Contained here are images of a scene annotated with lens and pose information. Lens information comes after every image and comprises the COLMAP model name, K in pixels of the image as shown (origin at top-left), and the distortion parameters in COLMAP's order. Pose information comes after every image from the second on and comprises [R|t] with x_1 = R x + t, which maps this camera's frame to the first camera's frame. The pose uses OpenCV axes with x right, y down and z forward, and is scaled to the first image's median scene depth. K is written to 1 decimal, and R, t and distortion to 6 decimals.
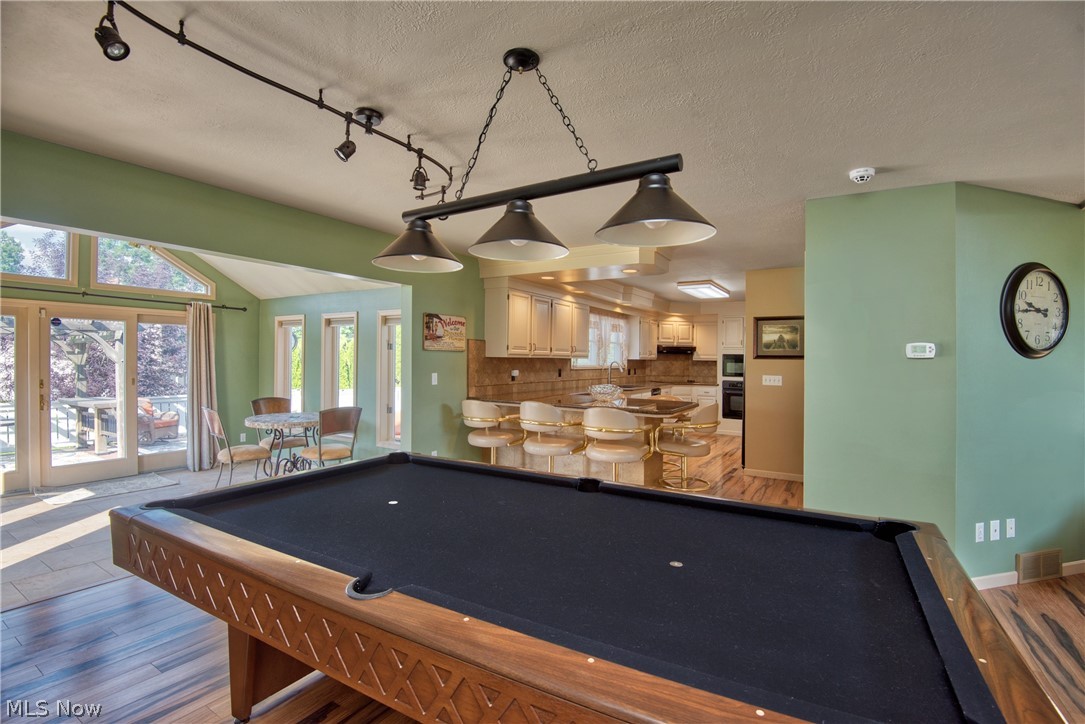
lens RADIAL K [[512.8, 0, 534.4], [0, 512.8, 370.7], [0, 0, 1]] dist [-0.034713, -0.005668]
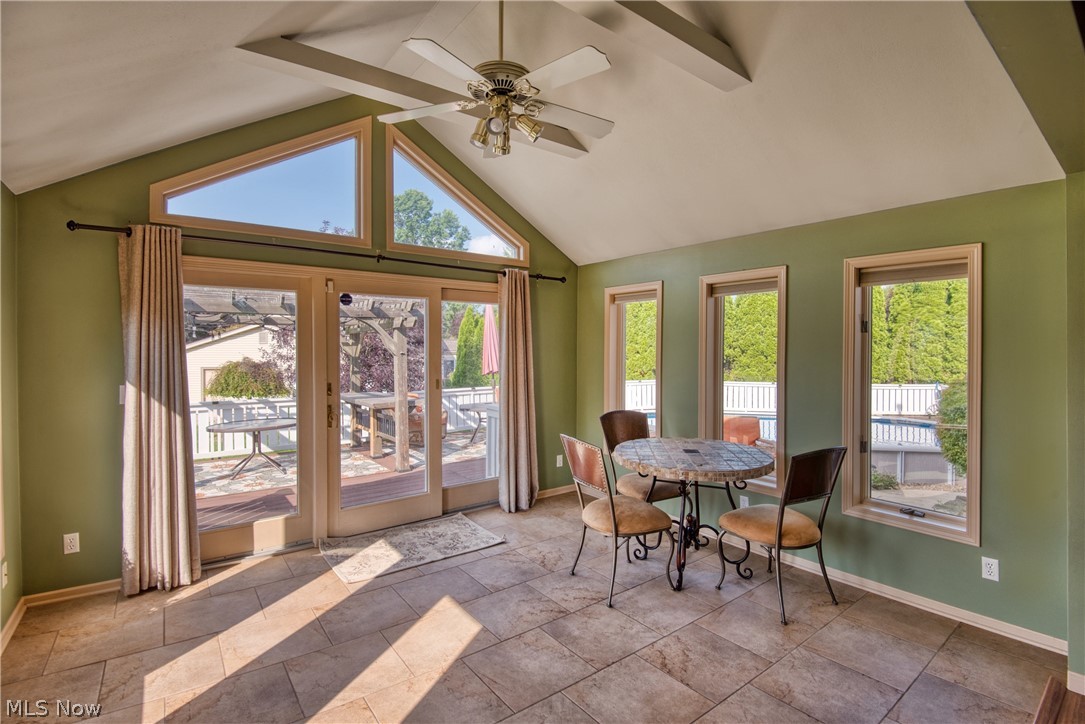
lens RADIAL K [[512.8, 0, 546.4], [0, 512.8, 365.8], [0, 0, 1]] dist [-0.034713, -0.005668]
pose [[0.936945, 0.004637, -0.349446, -0.389414], [0.000195, 0.999905, 0.013791, -0.013132], [0.349476, -0.012989, 0.936855, 0.364689]]
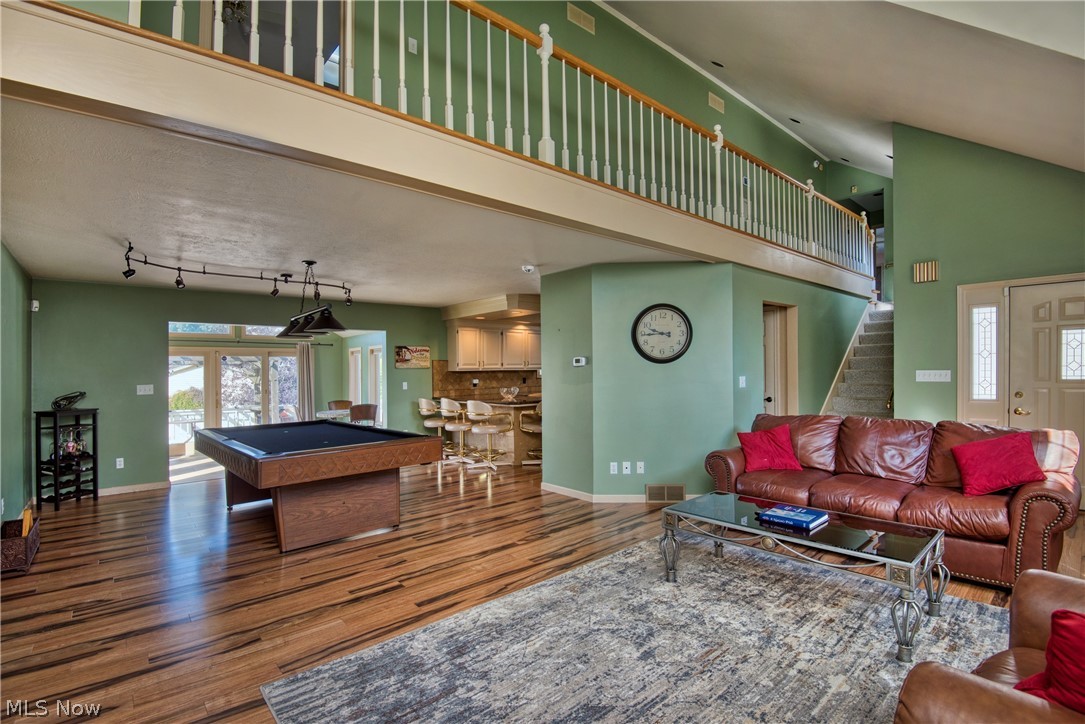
lens RADIAL K [[512.8, 0, 534.9], [0, 512.8, 379.6], [0, 0, 1]] dist [-0.034713, -0.005668]
pose [[0.954494, -0.024183, -0.297248, 0.555836], [0.022448, 0.999705, -0.009250, 0.016795], [0.297385, 0.002157, 0.954755, -0.355857]]
